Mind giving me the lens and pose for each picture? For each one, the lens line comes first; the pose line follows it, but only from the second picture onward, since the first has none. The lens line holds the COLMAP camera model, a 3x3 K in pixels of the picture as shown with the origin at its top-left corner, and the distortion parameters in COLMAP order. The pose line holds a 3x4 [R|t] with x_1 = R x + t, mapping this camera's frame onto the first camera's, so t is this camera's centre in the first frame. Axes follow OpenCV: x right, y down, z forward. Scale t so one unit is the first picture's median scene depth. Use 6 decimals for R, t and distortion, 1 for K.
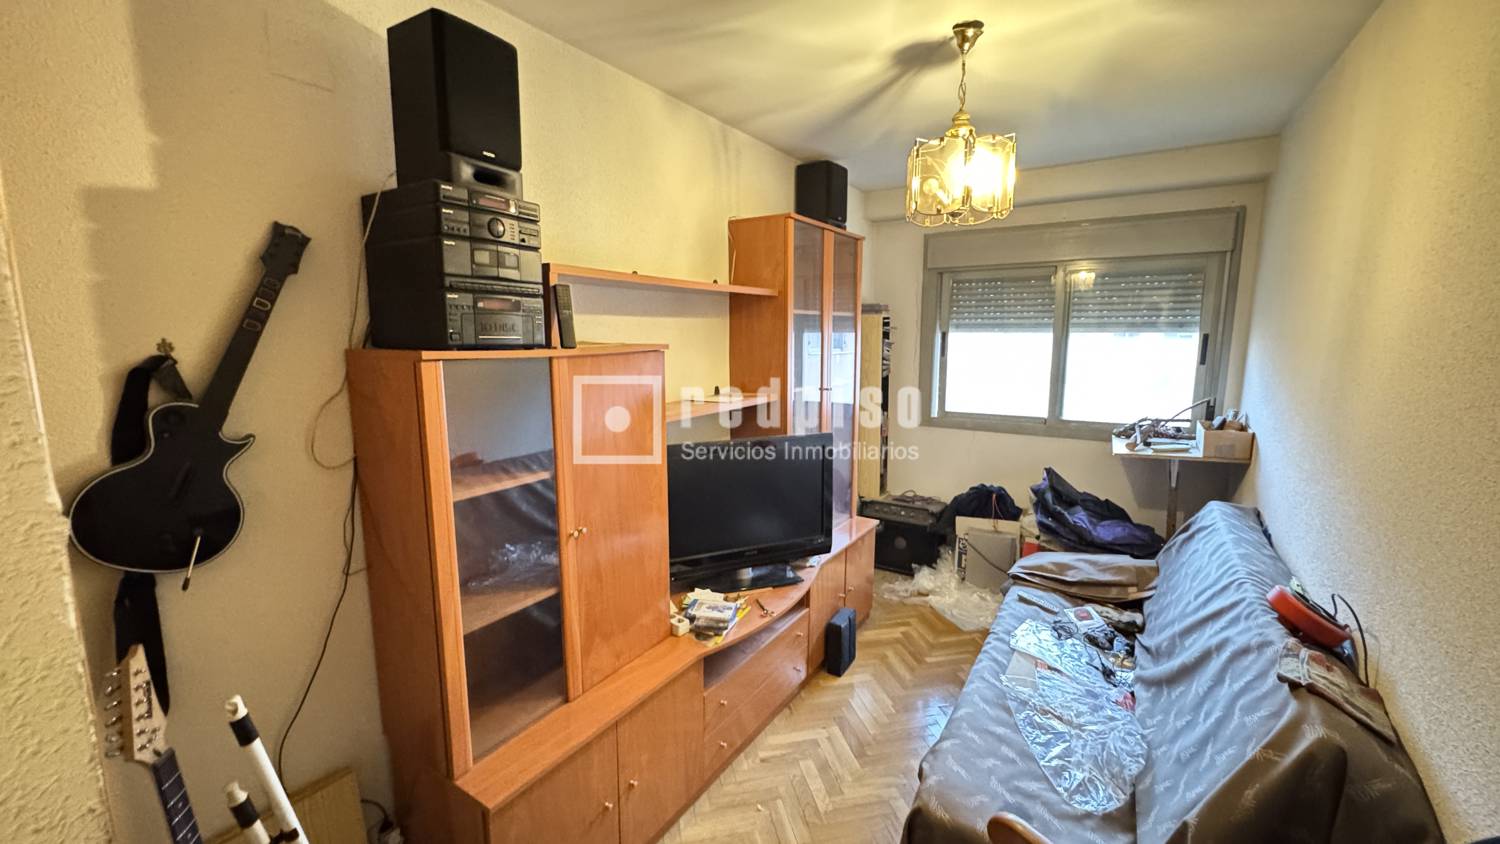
lens RADIAL K [[604.1, 0, 748.7], [0, 604.1, 419.6], [0, 0, 1]] dist [-0.001972, 0.000132]
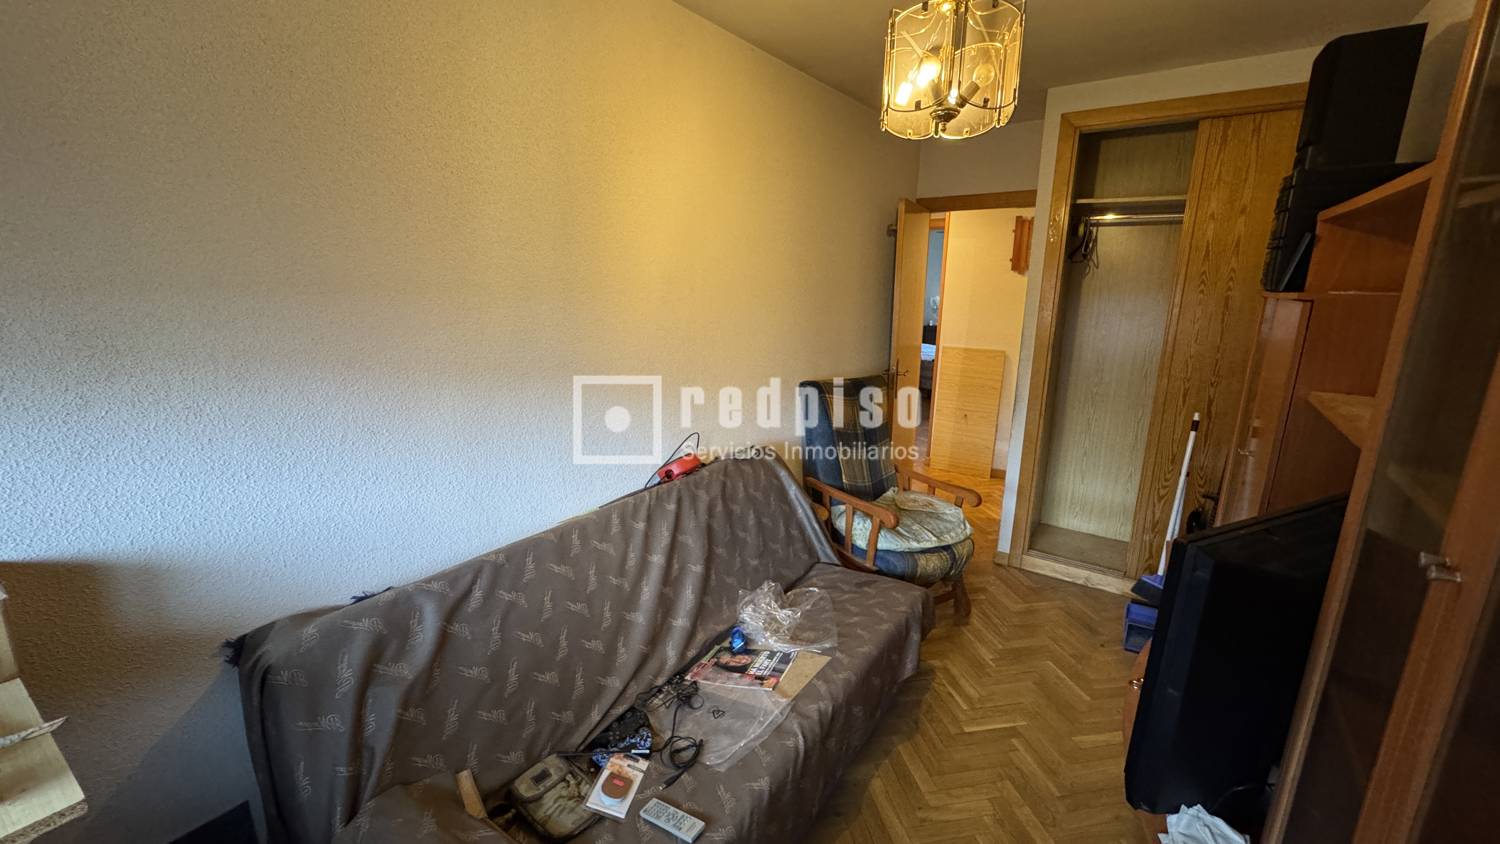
lens RADIAL K [[604.1, 0, 747.3], [0, 604.1, 424.1], [0, 0, 1]] dist [-0.001972, 0.000132]
pose [[-0.998862, -0.009053, 0.046830, 0.383382], [0.009305, 0.925976, 0.377468, -0.186171], [-0.046781, 0.377474, -0.924838, 1.295119]]
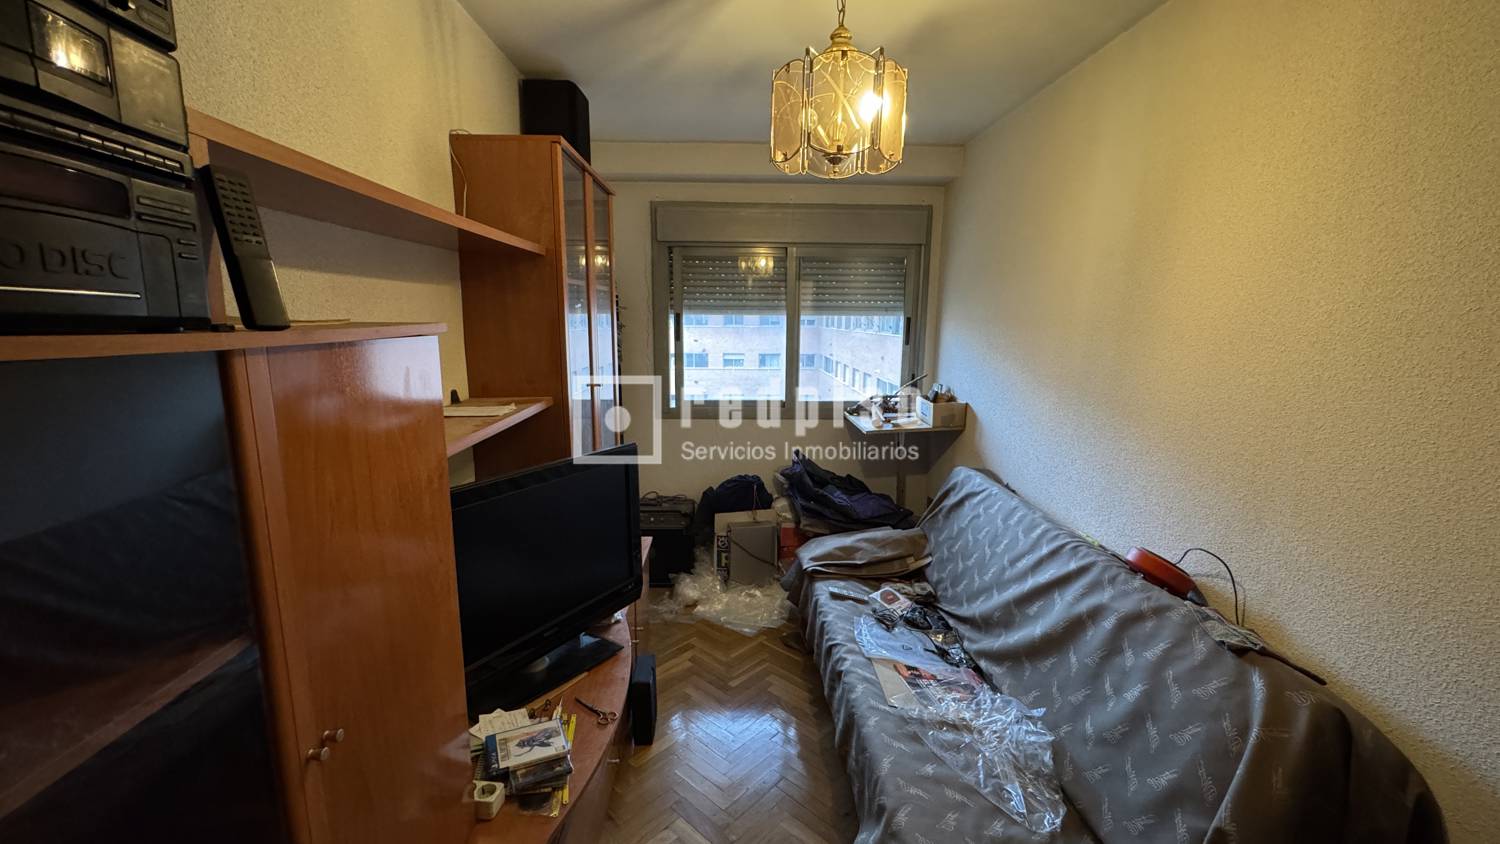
lens RADIAL K [[604.1, 0, 754.9], [0, 604.1, 421.4], [0, 0, 1]] dist [-0.001972, 0.000132]
pose [[0.822040, -0.088206, 0.562557, -0.154962], [0.072432, 0.996102, 0.050342, -0.030843], [-0.564805, -0.000636, 0.825224, 0.280216]]
